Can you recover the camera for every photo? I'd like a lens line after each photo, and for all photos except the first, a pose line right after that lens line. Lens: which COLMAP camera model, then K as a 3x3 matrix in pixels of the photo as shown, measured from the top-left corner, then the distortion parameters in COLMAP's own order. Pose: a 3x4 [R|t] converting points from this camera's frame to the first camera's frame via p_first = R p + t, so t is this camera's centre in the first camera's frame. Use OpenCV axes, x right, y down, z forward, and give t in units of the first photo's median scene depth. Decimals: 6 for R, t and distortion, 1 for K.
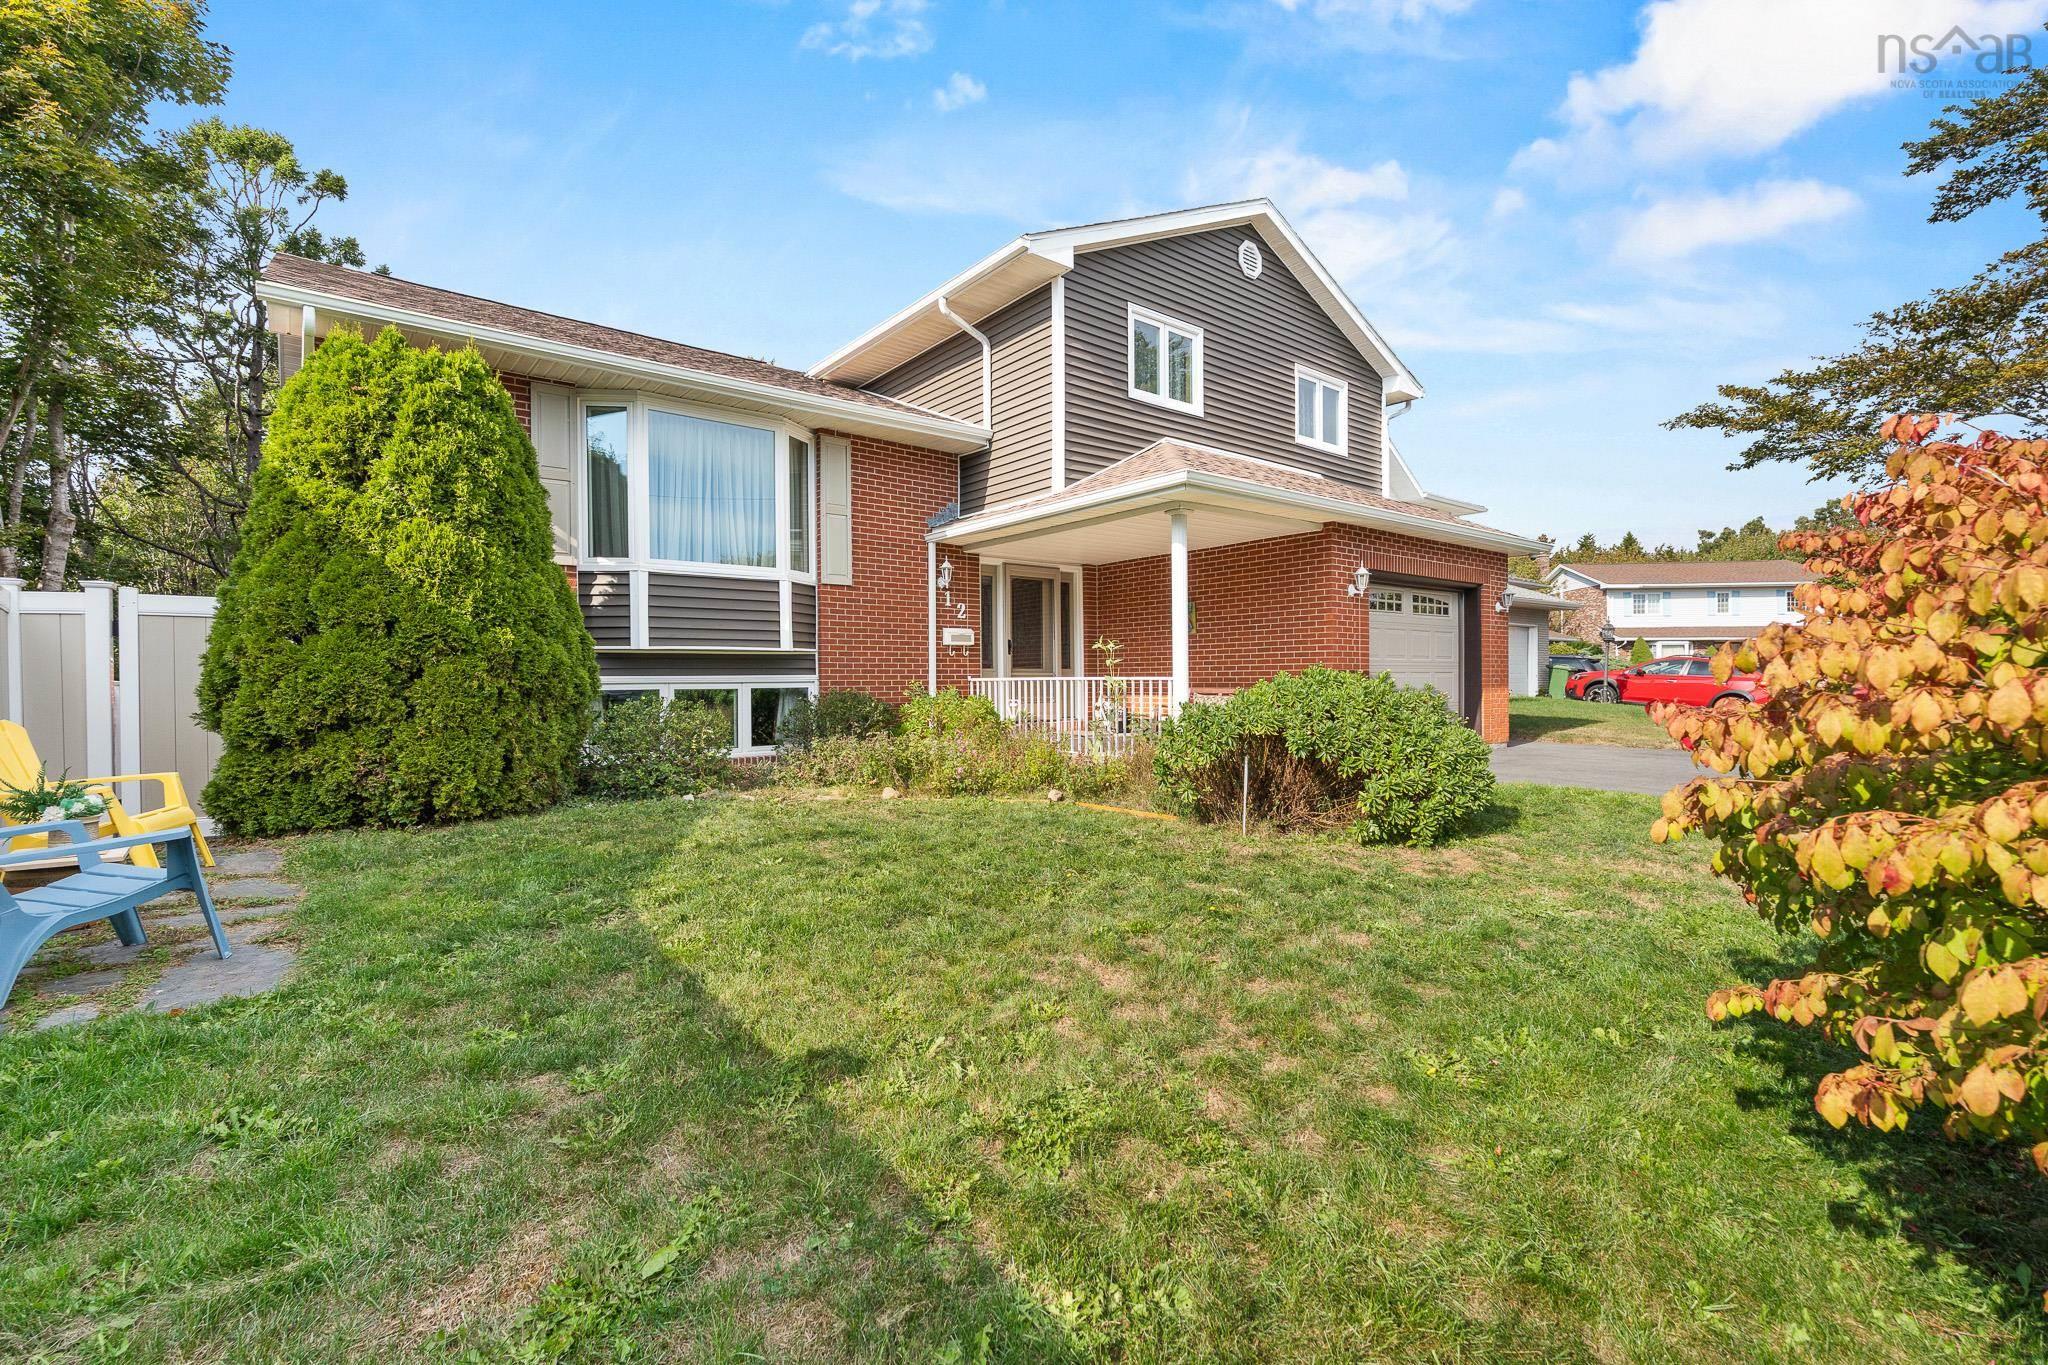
lens RADIAL K [[872.1, 0, 1031.7], [0, 872.1, 674.3], [0, 0, 1]] dist [-0.002614, -0.000111]
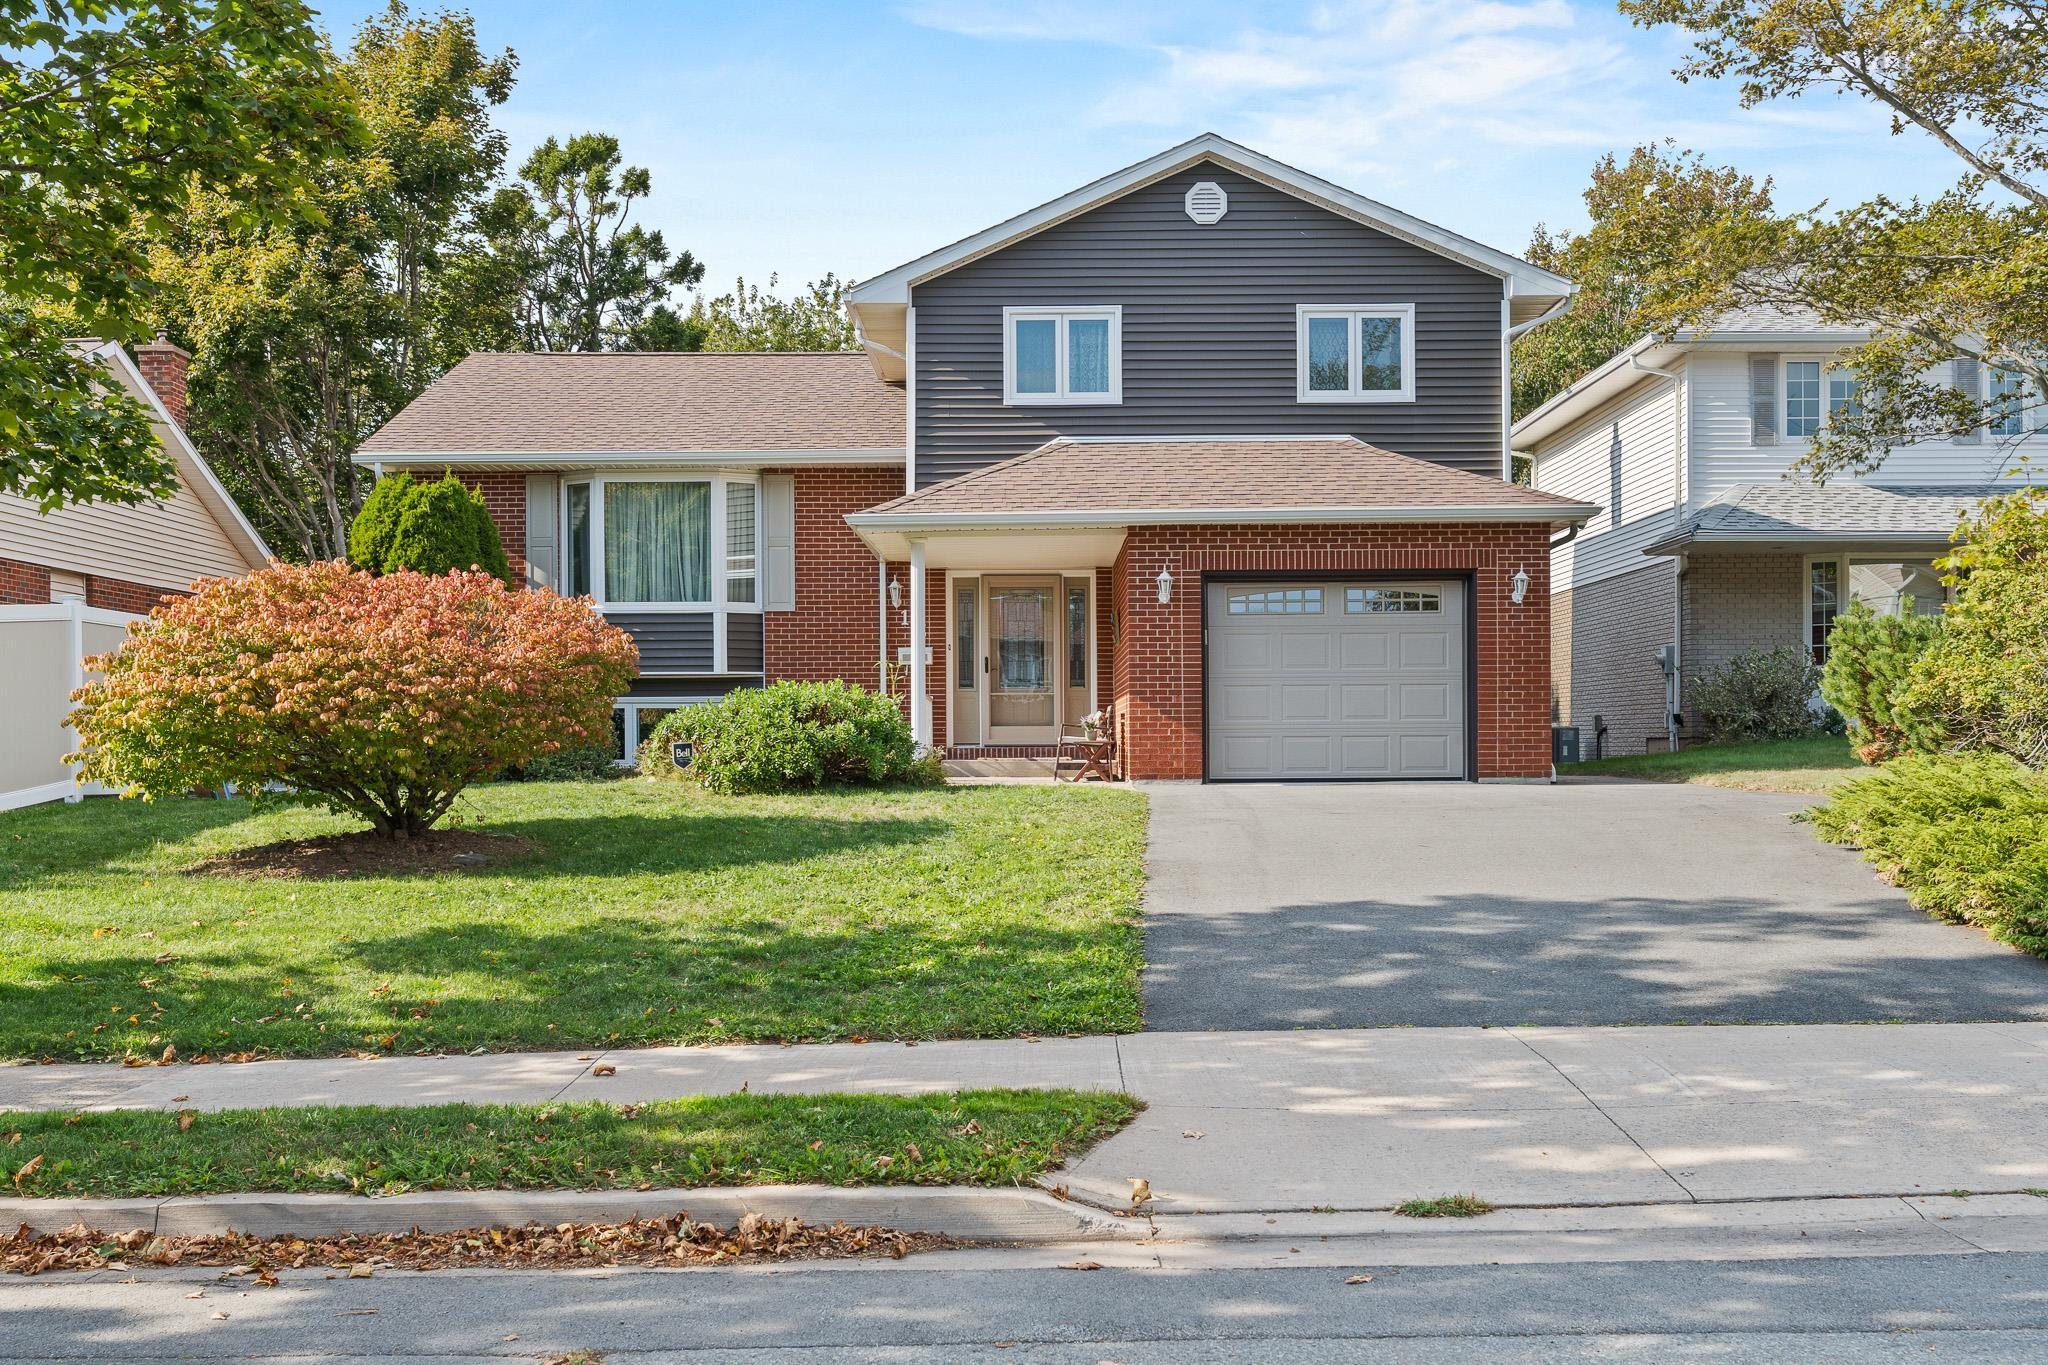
lens RADIAL K [[1922.5, 0, 1022.4], [0, 1922.5, 691.0], [0, 0, 1]] dist [0.045835, 0.000000]
pose [[0.787385, -0.014438, -0.616292, 1.385828], [0.002219, 0.999786, -0.020587, 0.041616], [0.616457, 0.014842, 0.787249, -0.639265]]
